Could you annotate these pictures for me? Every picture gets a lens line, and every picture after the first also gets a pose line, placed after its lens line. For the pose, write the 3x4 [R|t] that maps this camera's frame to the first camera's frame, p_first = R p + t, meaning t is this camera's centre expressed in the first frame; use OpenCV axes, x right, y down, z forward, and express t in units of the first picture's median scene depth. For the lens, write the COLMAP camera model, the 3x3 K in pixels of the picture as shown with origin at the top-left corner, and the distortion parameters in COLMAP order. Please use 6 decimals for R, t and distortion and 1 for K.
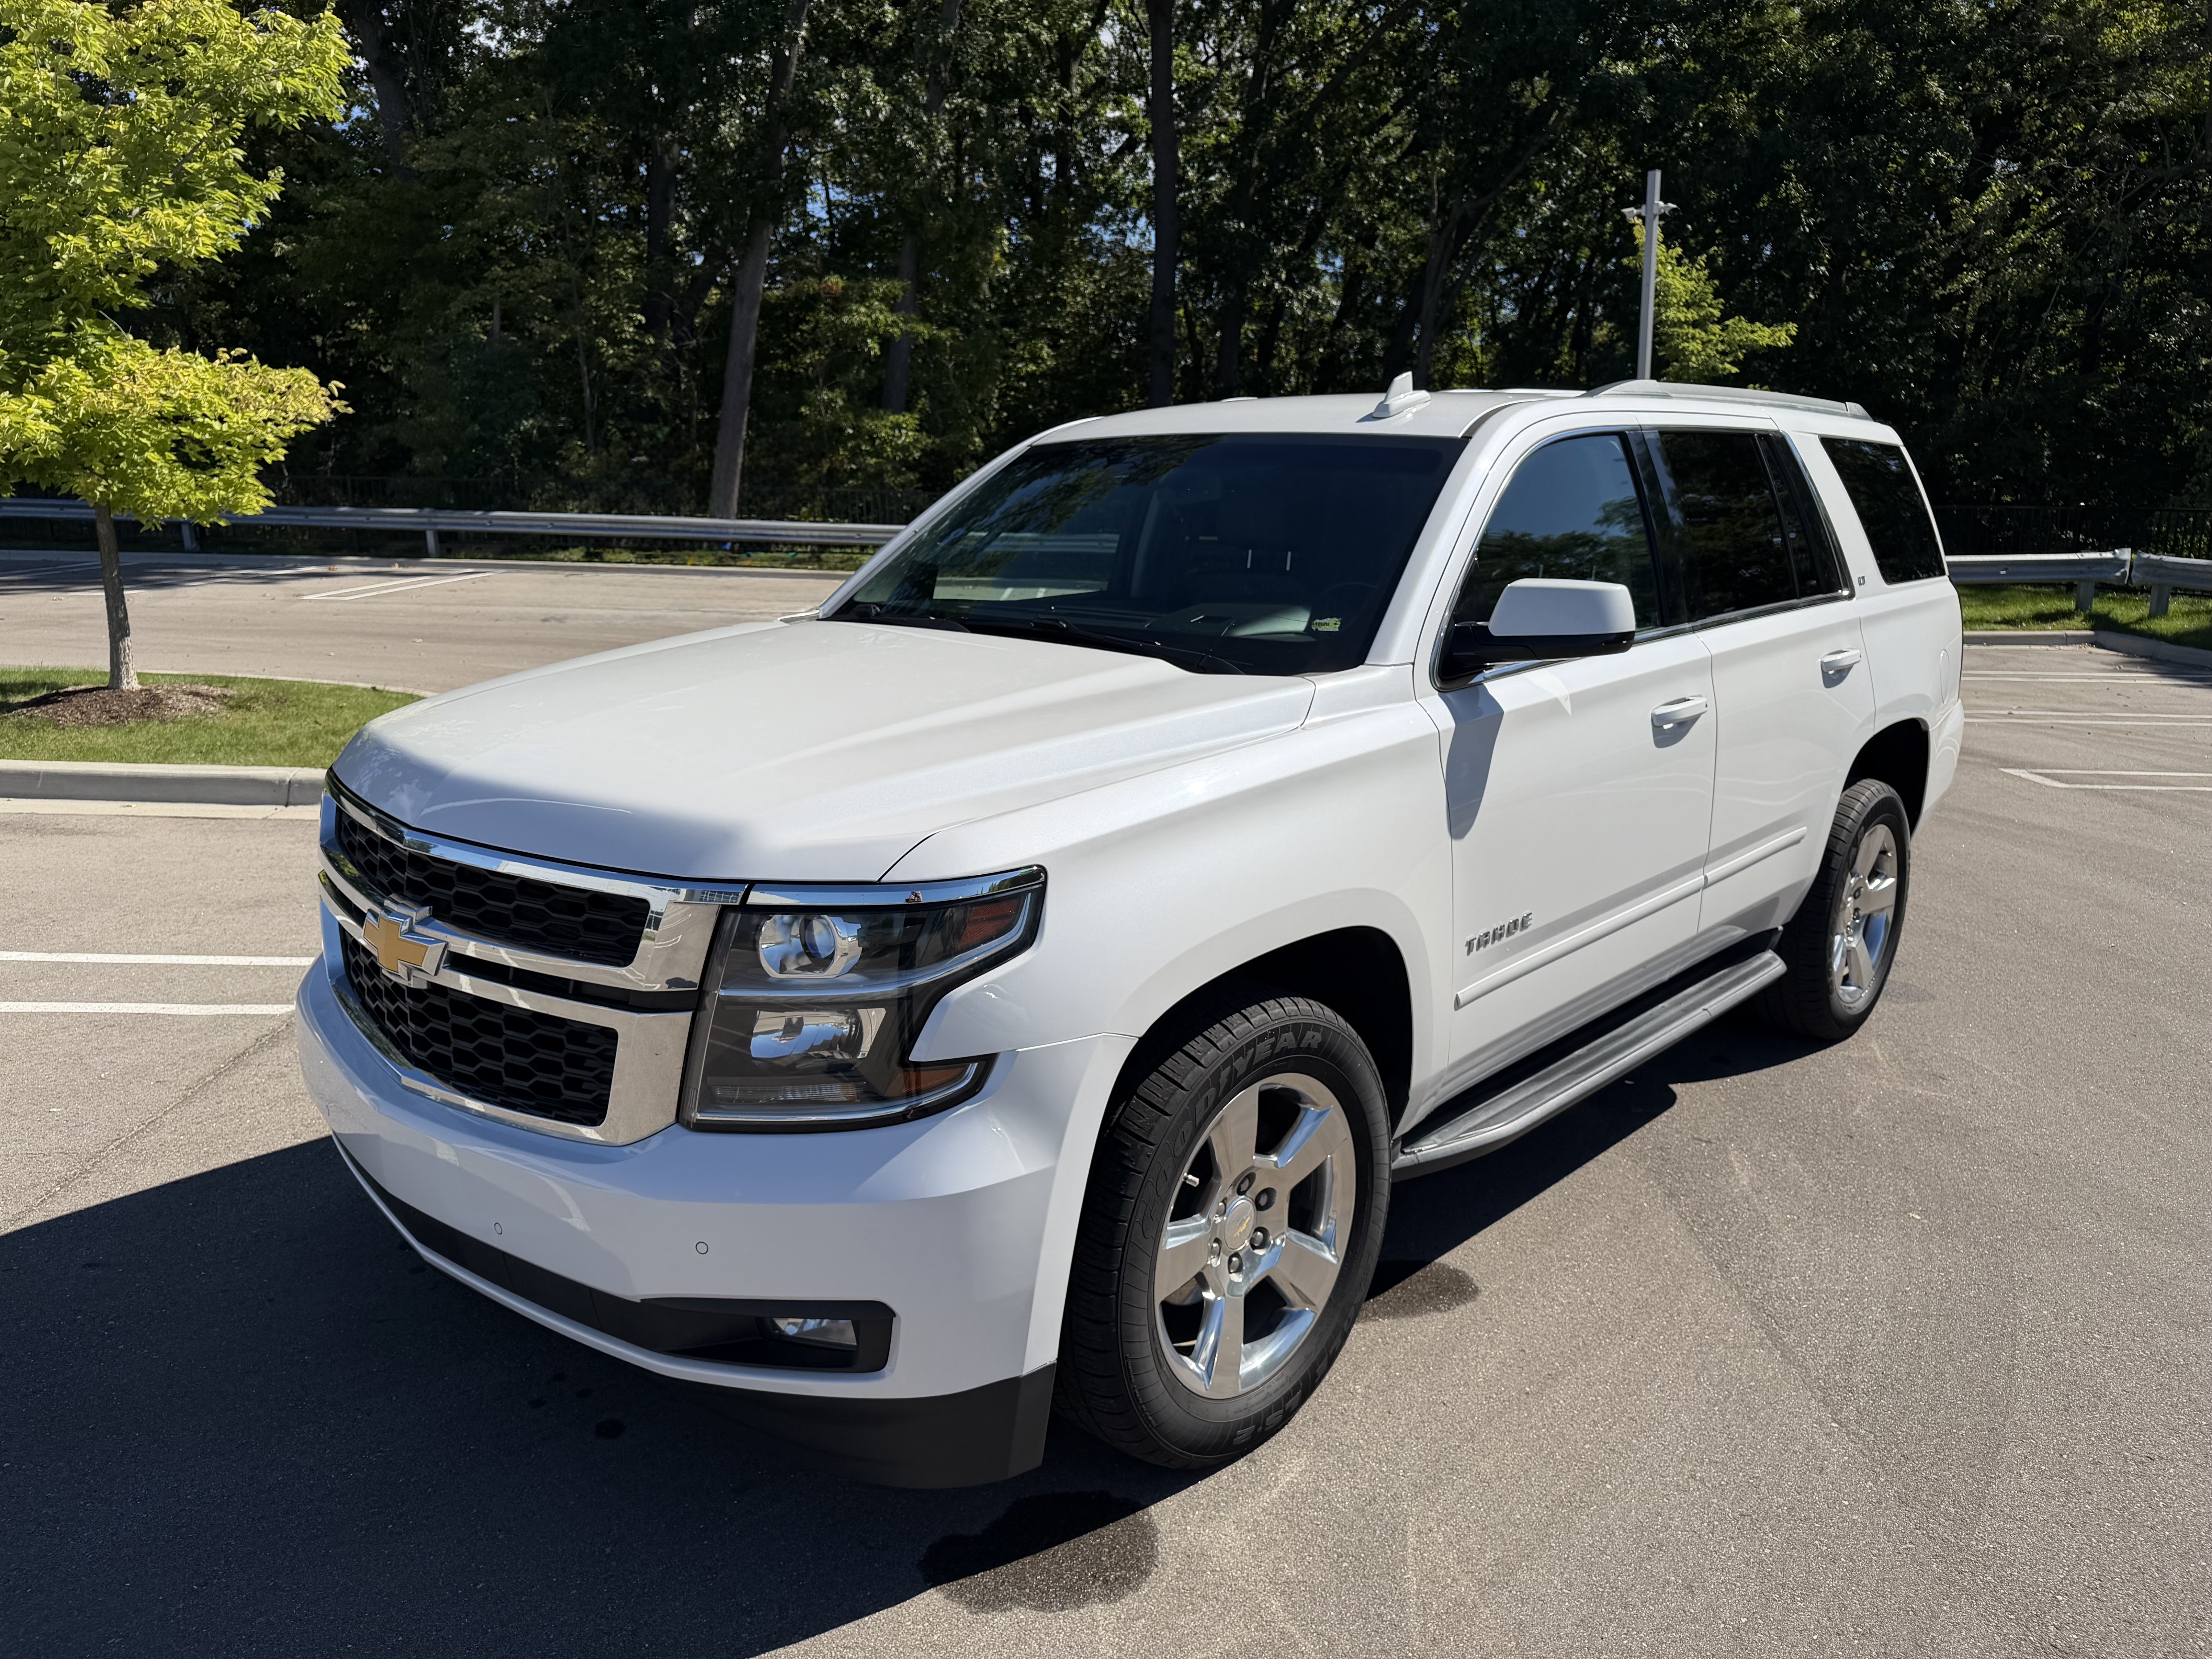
lens RADIAL K [[1534.4, 0, 1104.7], [0, 1534.4, 822.3], [0, 0, 1]] dist [0.008731, -0.007730]
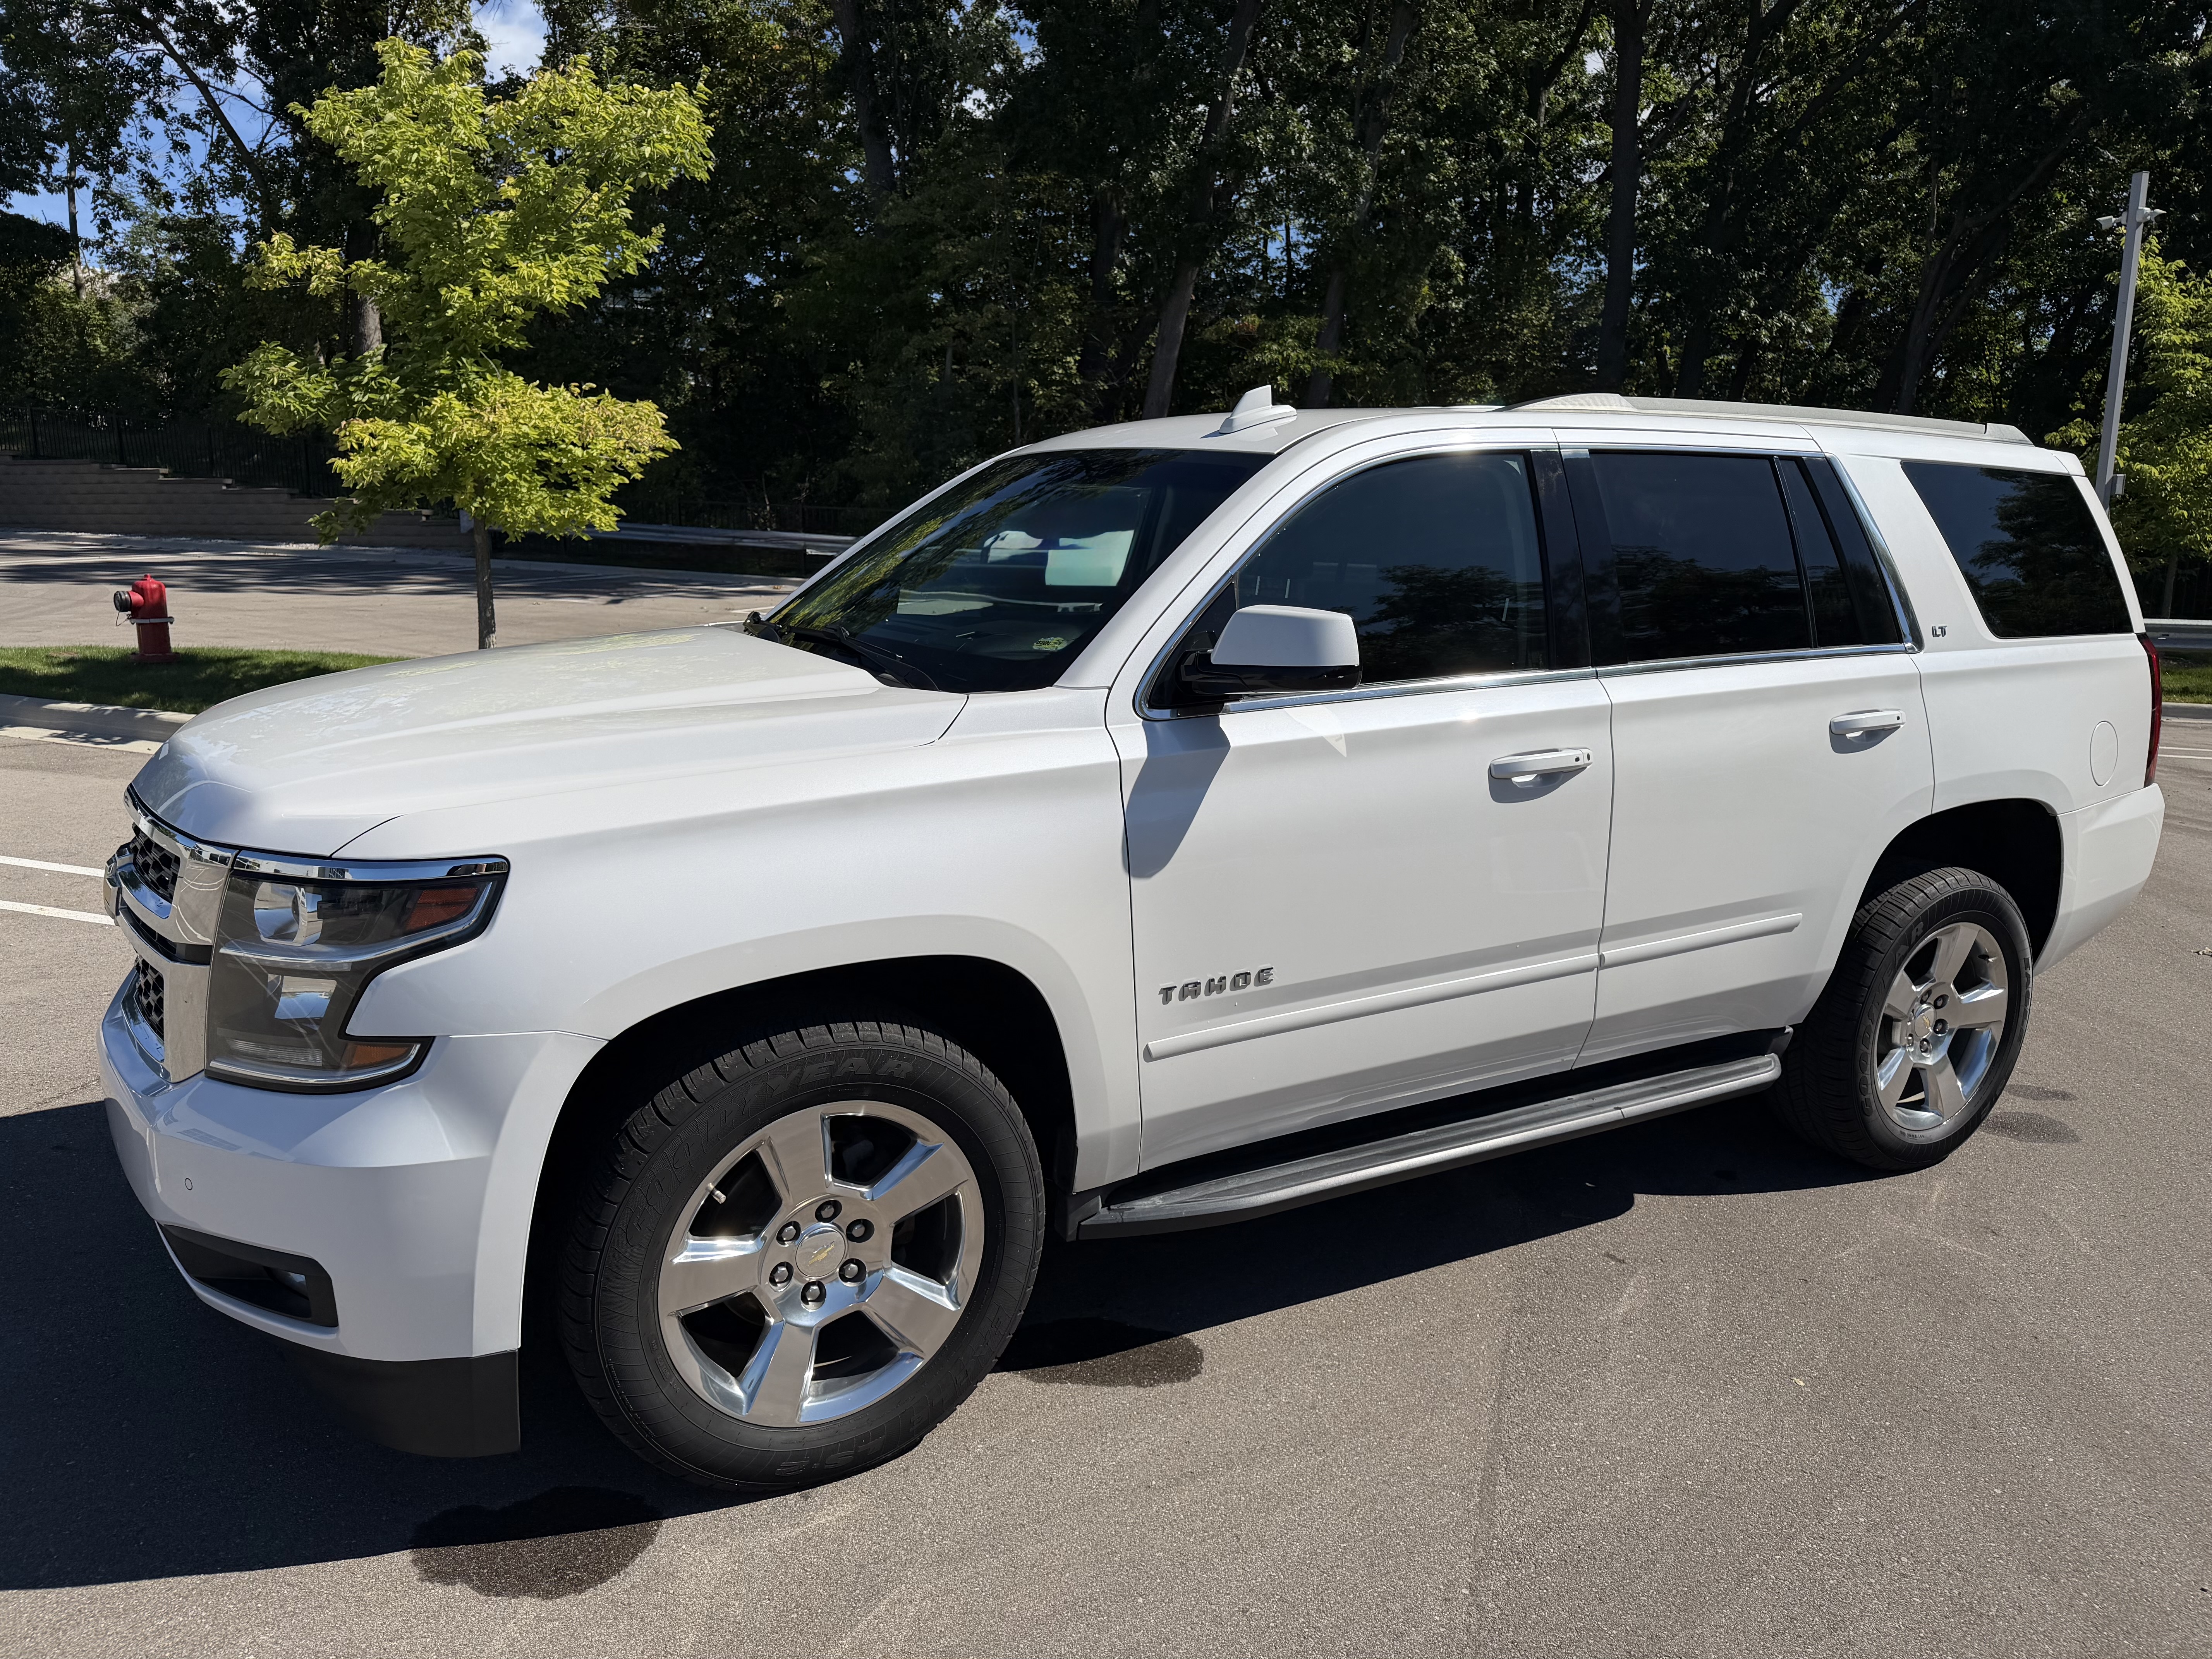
lens RADIAL K [[1523.1, 0, 1106.0], [0, 1523.1, 829.5], [0, 0, 1]] dist [0.030409, -0.033209]
pose [[0.957326, 0.074450, -0.279255, 0.277986], [-0.079267, 0.996835, -0.005980, -0.006929], [0.277926, 0.027861, 0.960198, 0.061355]]
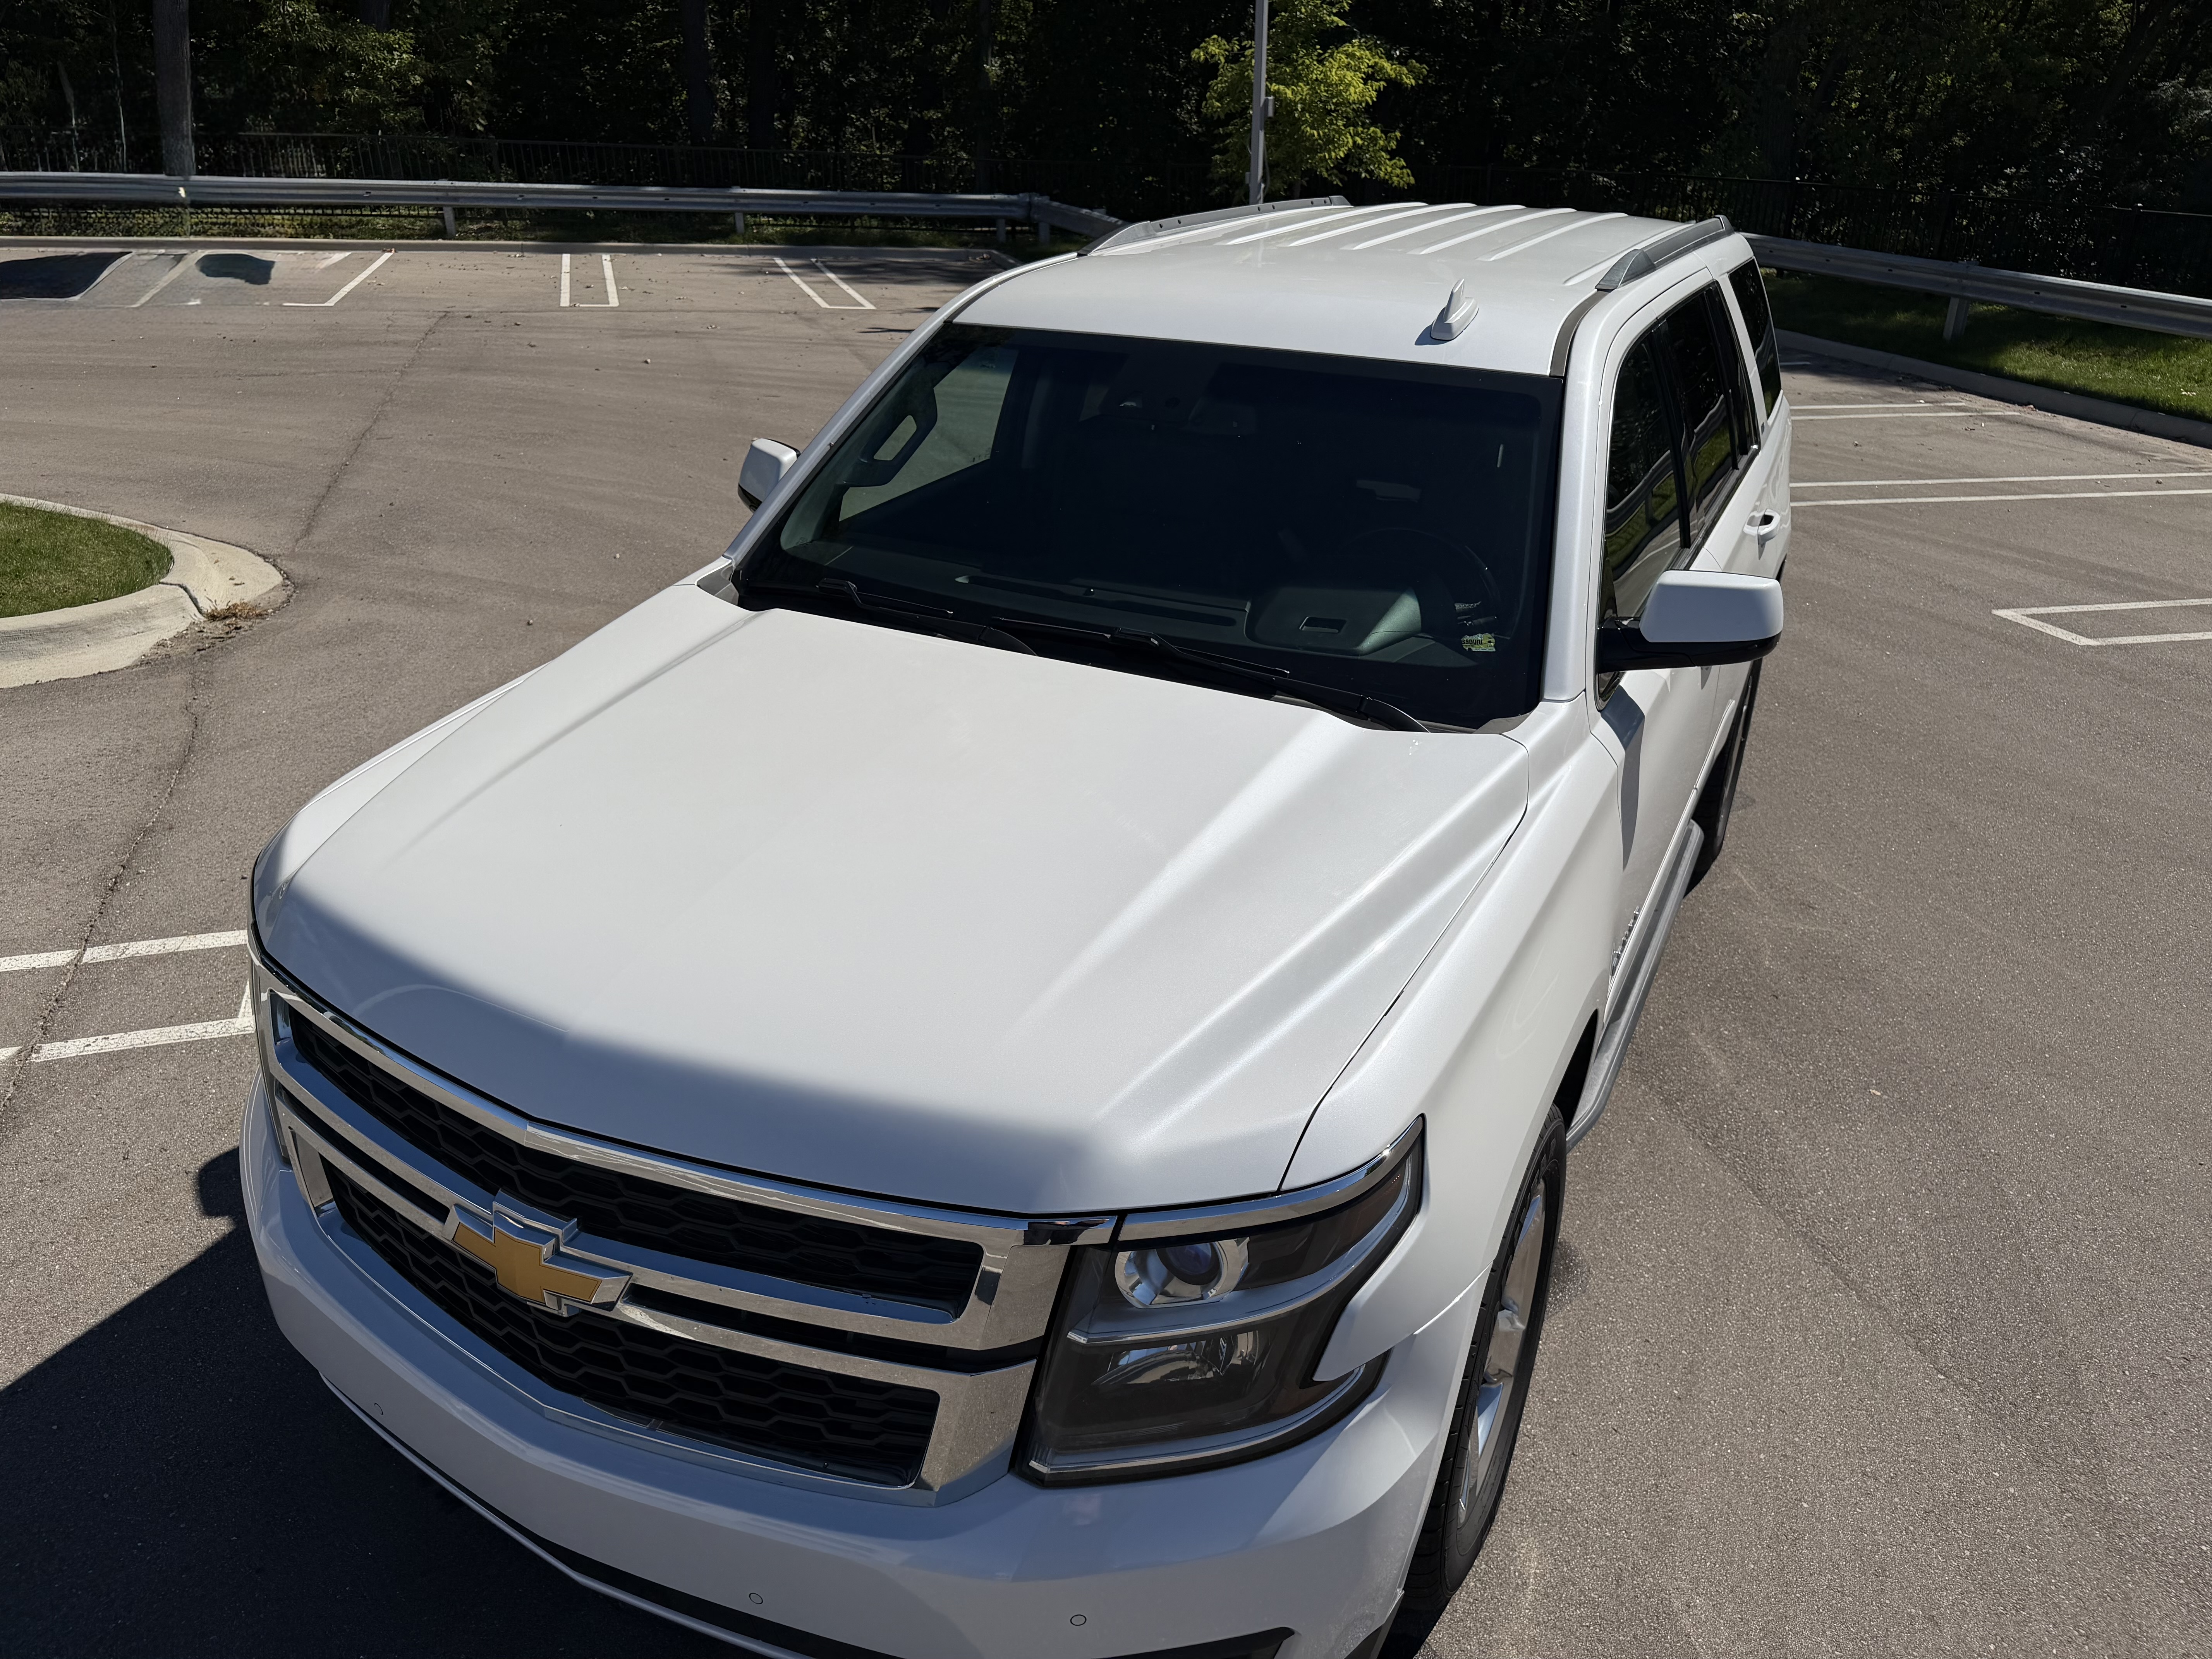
lens RADIAL K [[1534.4, 0, 1104.7], [0, 1534.4, 822.3], [0, 0, 1]] dist [0.008731, -0.007730]
pose [[0.960039, -0.108340, 0.258046, -0.182243], [0.048824, 0.972728, 0.226754, -0.145681], [-0.275575, -0.205094, 0.939146, 0.131978]]
